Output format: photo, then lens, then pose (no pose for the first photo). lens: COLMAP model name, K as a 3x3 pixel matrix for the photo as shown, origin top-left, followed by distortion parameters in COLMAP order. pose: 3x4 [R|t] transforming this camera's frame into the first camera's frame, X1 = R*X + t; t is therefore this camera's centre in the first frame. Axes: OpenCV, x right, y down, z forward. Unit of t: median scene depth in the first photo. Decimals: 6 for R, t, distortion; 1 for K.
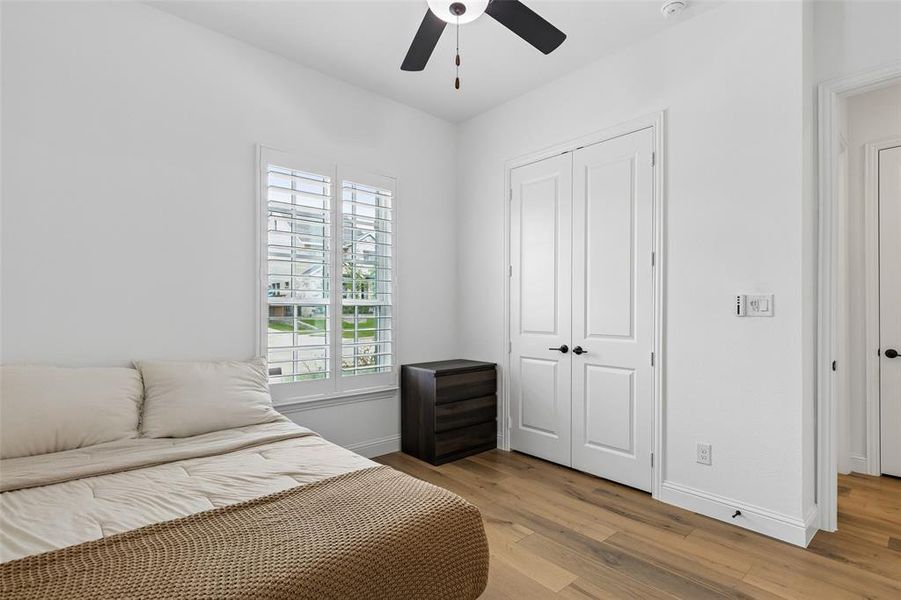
lens RADIAL K [[447.7, 0, 451.1], [0, 447.7, 309.7], [0, 0, 1]] dist [0.000712, -0.000381]
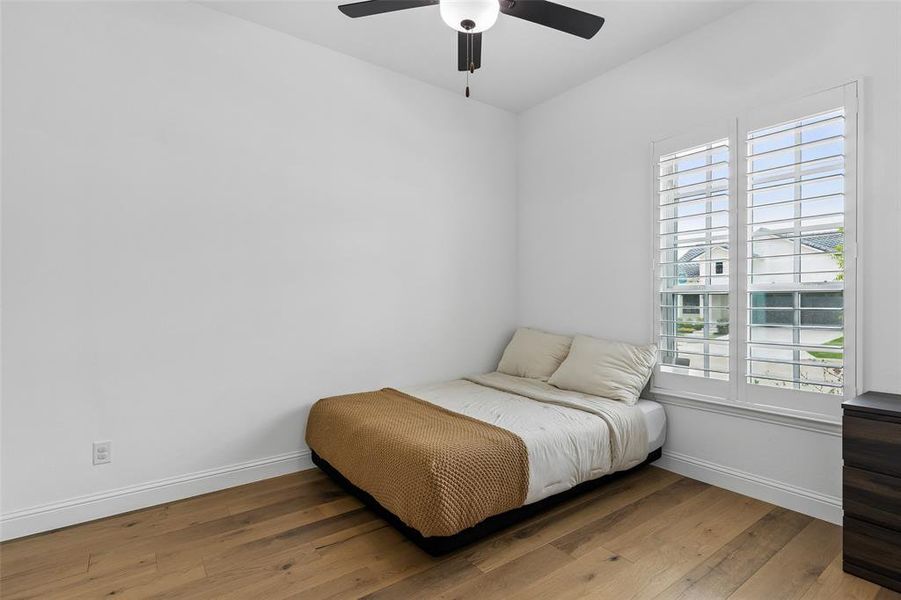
lens RADIAL K [[447.7, 0, 451.1], [0, 447.7, 309.7], [0, 0, 1]] dist [0.000712, -0.000381]
pose [[-0.110708, 0.023781, -0.993568, 0.623360], [0.001417, 0.999716, 0.023771, 0.000694], [0.993852, 0.001224, -0.110710, 0.600905]]
